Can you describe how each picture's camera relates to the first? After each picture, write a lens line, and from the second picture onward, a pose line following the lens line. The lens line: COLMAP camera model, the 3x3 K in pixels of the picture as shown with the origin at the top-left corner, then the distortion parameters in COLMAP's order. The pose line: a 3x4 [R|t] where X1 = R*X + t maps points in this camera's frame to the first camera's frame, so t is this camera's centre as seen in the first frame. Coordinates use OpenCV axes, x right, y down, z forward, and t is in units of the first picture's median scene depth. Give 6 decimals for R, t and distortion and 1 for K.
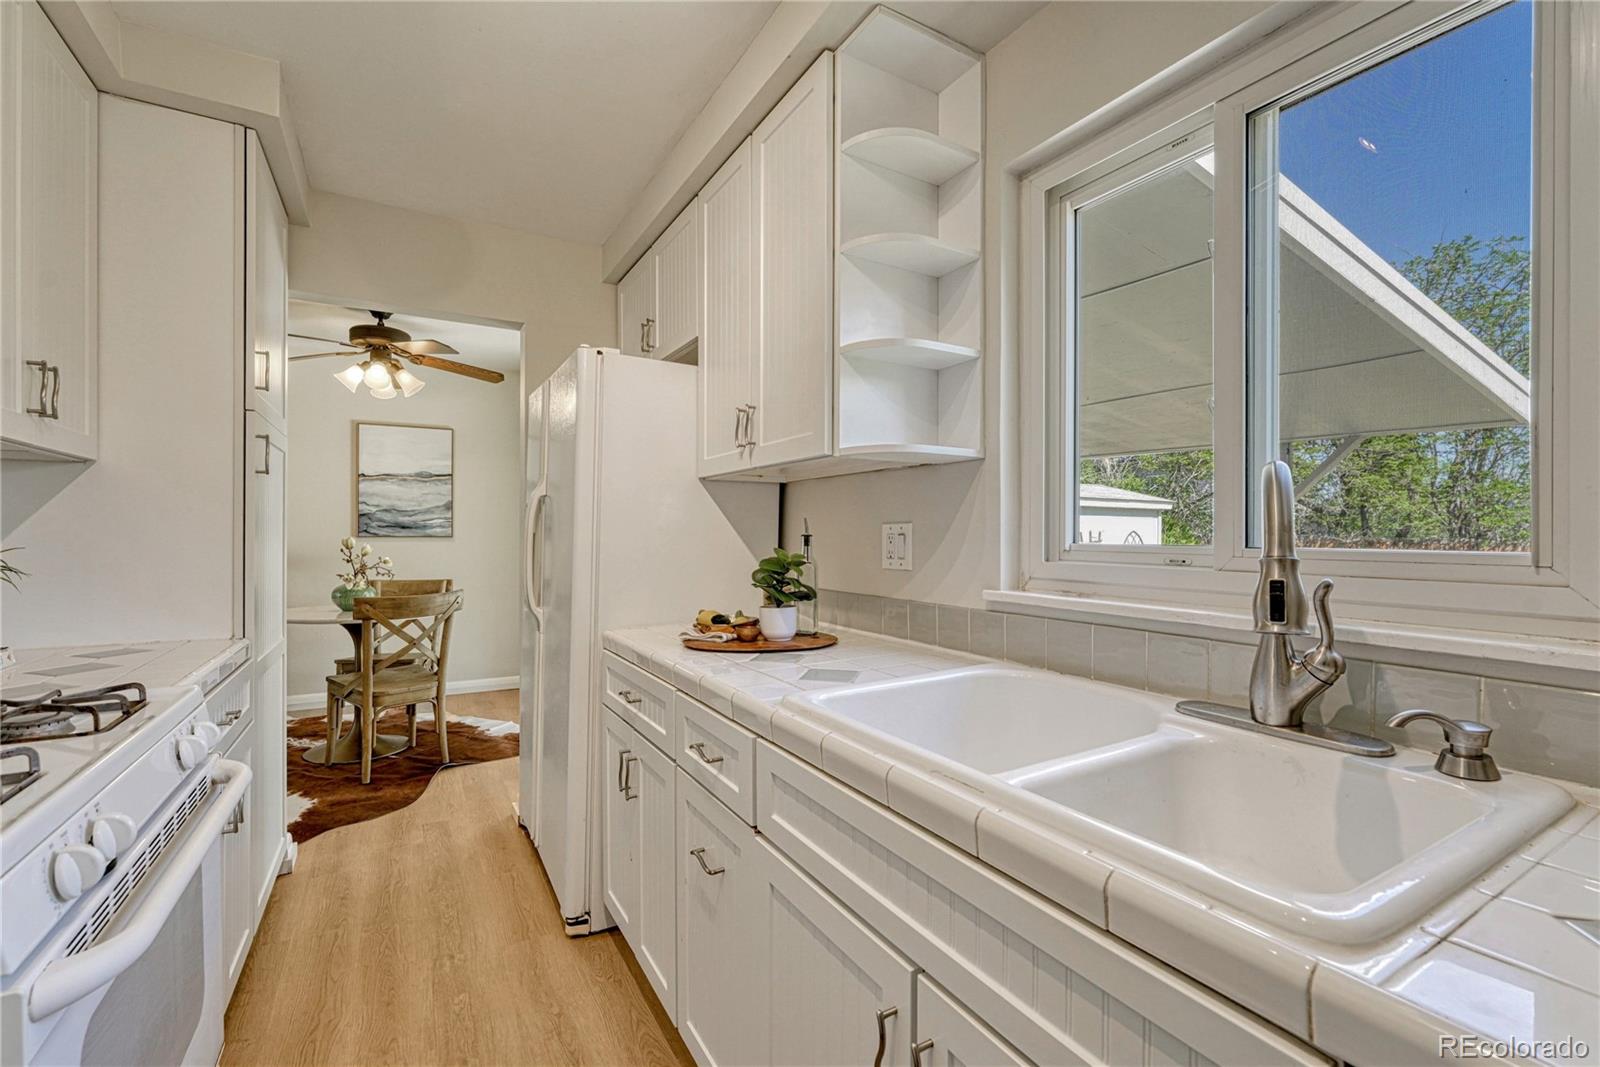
lens RADIAL K [[692.4, 0, 797.1], [0, 692.4, 528.3], [0, 0, 1]] dist [-0.002019, -0.000470]
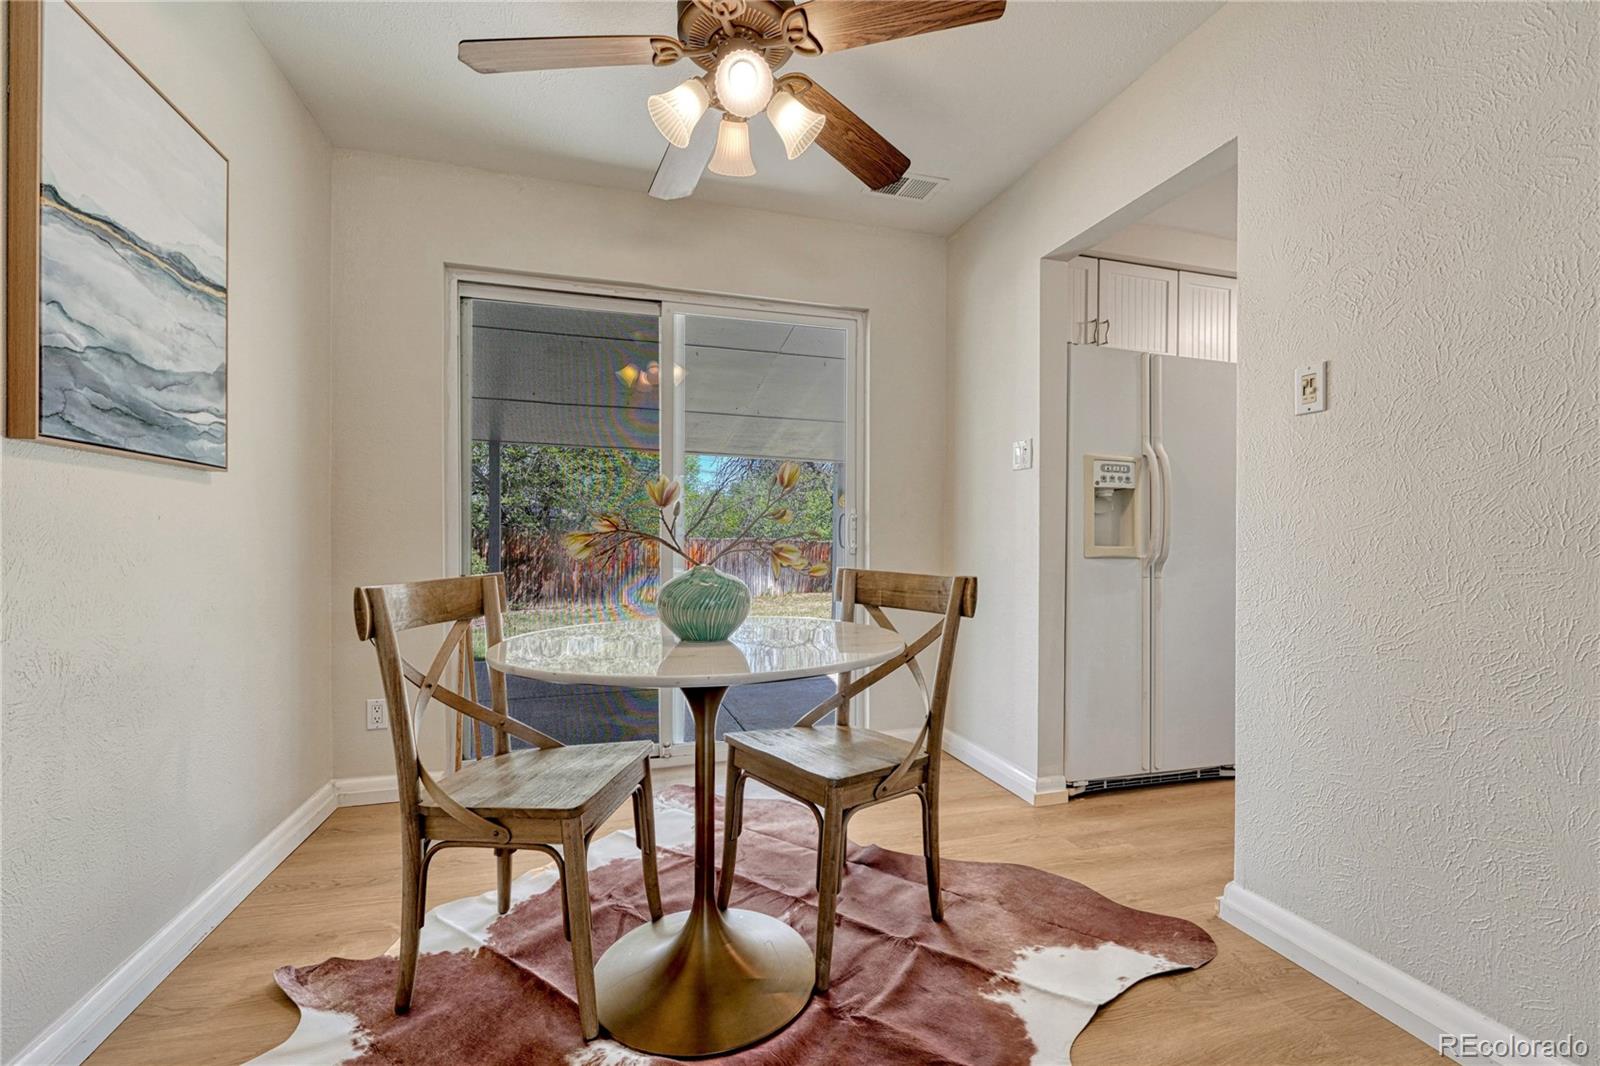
lens RADIAL K [[672.8, 0, 796.5], [0, 672.8, 540.3], [0, 0, 1]] dist [-0.001288, 0.000168]
pose [[0.241320, -0.006342, 0.970425, -1.347460], [-0.003850, 0.999965, 0.007492, 0.079537], [-0.970438, -0.005544, 0.241287, 1.134446]]
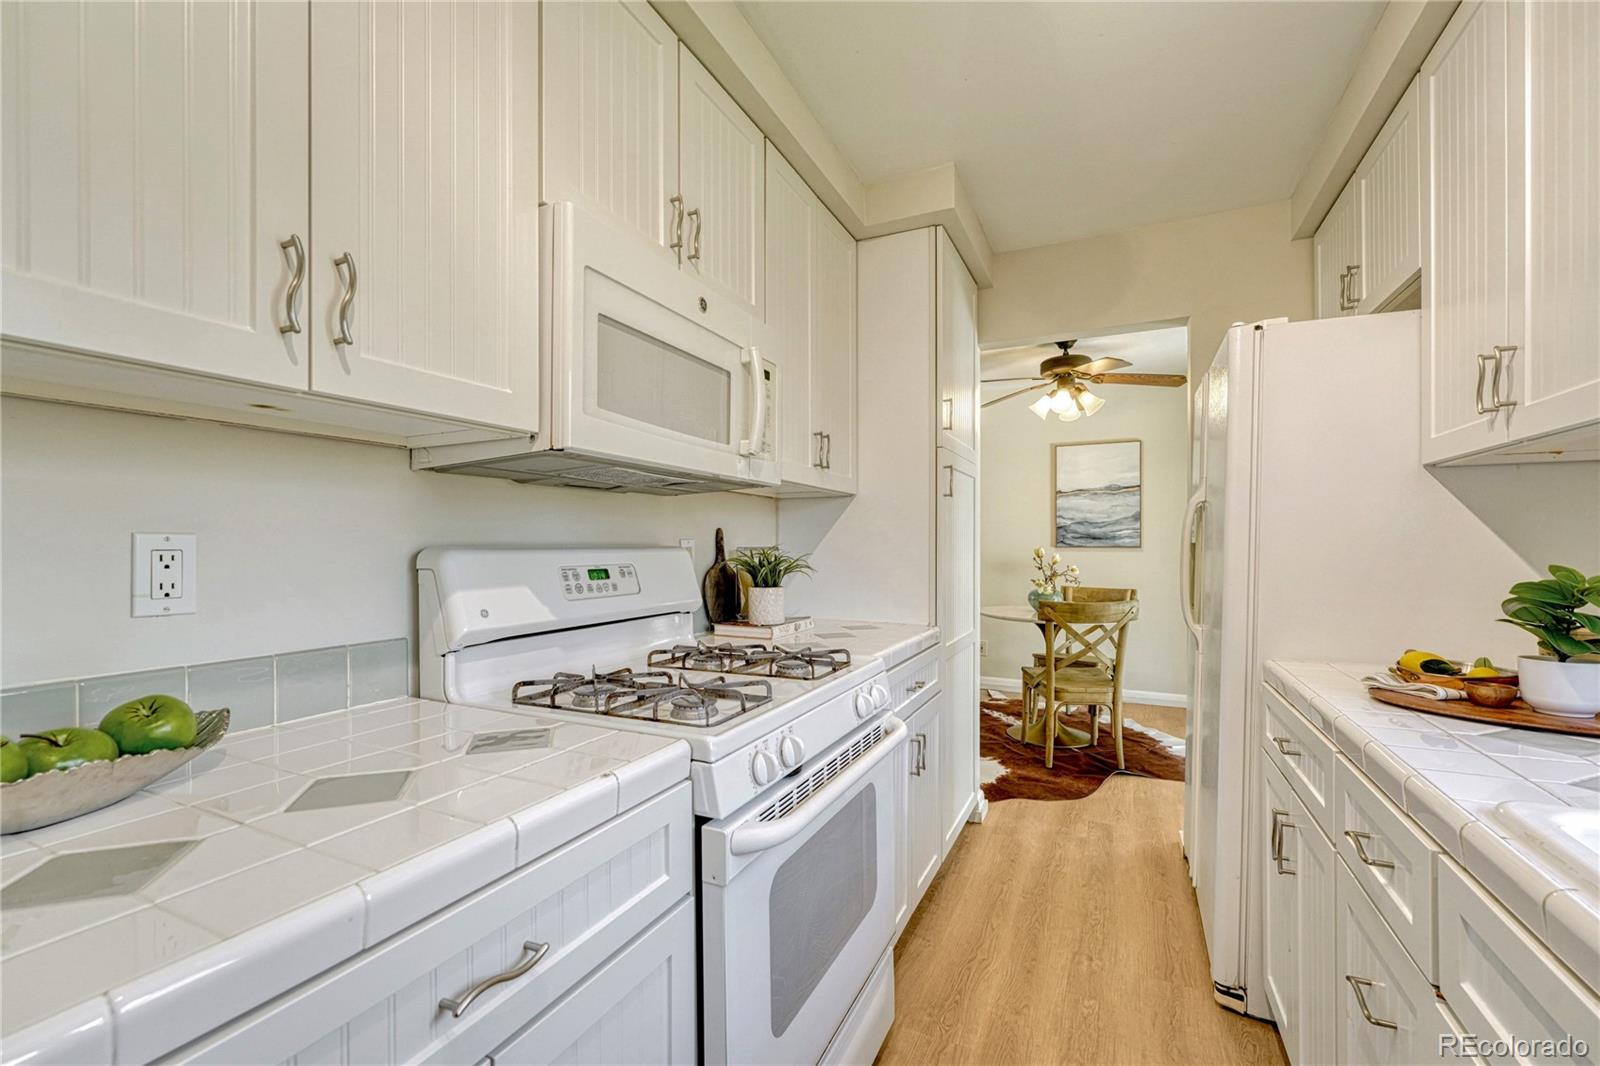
lens RADIAL K [[672.8, 0, 796.5], [0, 672.8, 540.3], [0, 0, 1]] dist [-0.001288, 0.000168]
pose [[0.559831, -0.007162, -0.828576, 0.059282], [0.008797, 0.999958, -0.002699, 0.000967], [0.828560, -0.005778, 0.559870, 0.062934]]
